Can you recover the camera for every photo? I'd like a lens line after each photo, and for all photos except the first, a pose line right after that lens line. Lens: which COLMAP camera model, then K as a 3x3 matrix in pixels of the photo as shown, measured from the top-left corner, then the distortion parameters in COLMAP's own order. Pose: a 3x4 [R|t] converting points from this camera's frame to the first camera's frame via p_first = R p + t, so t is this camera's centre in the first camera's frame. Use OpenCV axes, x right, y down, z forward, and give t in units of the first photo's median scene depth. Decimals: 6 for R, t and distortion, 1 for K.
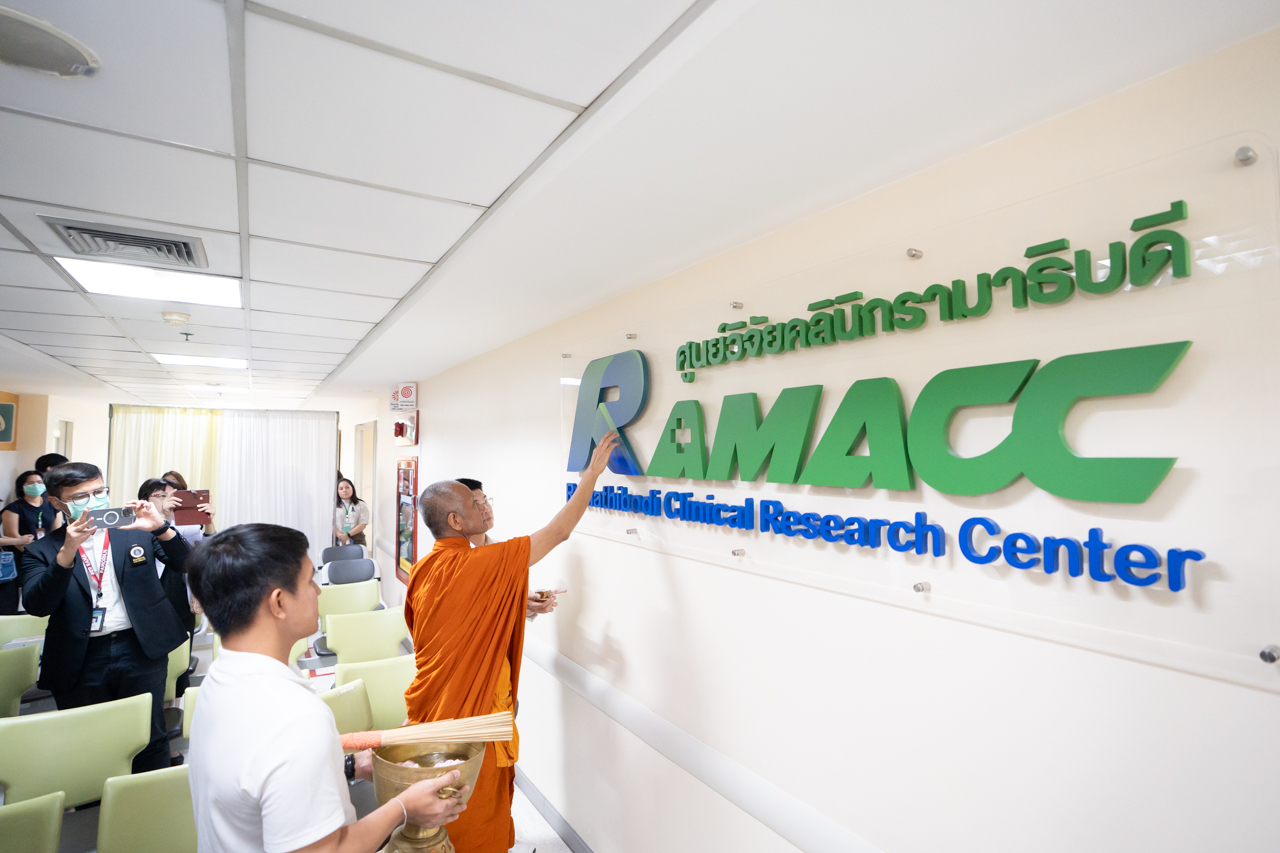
lens RADIAL K [[619.0, 0, 640.0], [0, 619.0, 426.5], [0, 0, 1]] dist [-0.040276, 0.000149]
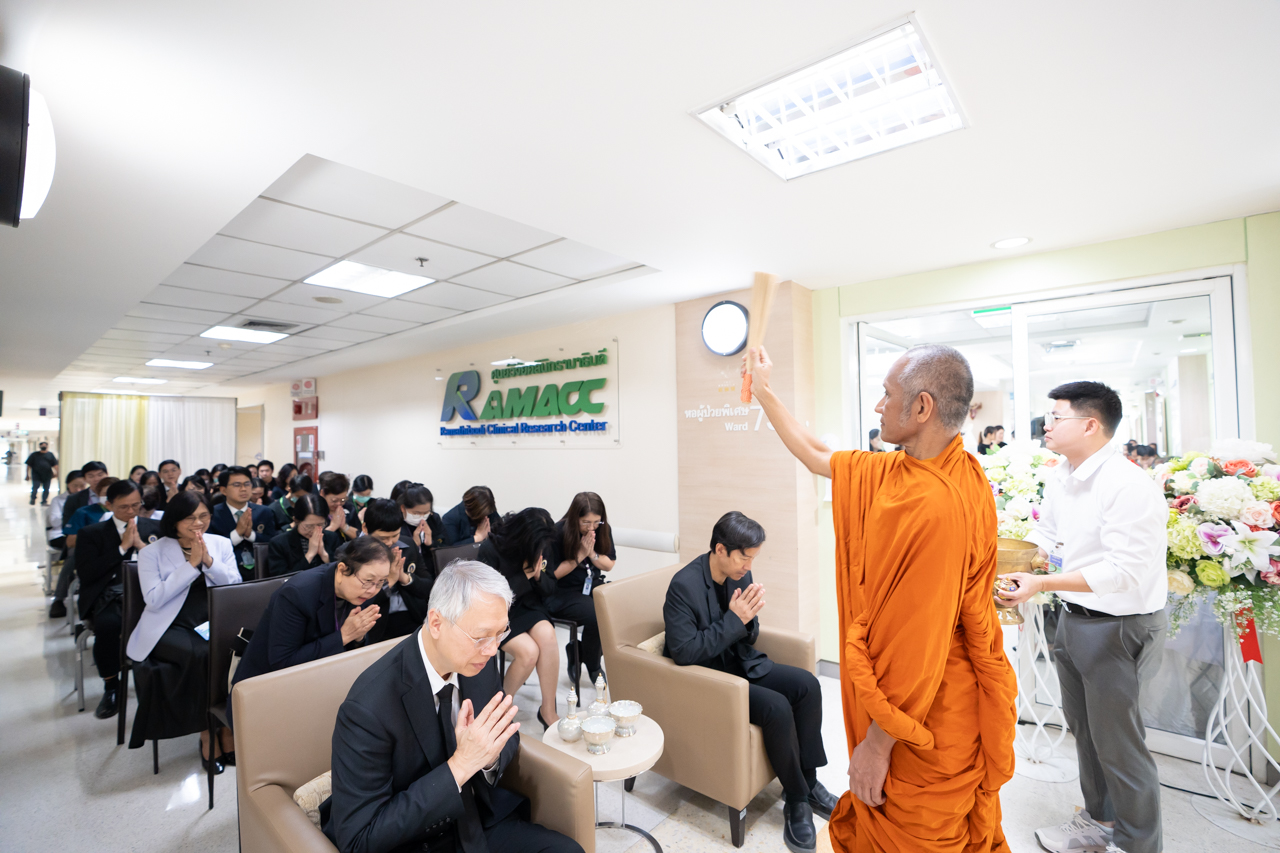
lens RADIAL K [[619.0, 0, 640.0], [0, 619.0, 426.5], [0, 0, 1]] dist [-0.040276, 0.000149]
pose [[0.949037, -0.009135, 0.315033, -0.194944], [0.005731, 0.999915, 0.011729, 0.097883], [-0.315114, -0.009326, 0.949008, -1.957358]]
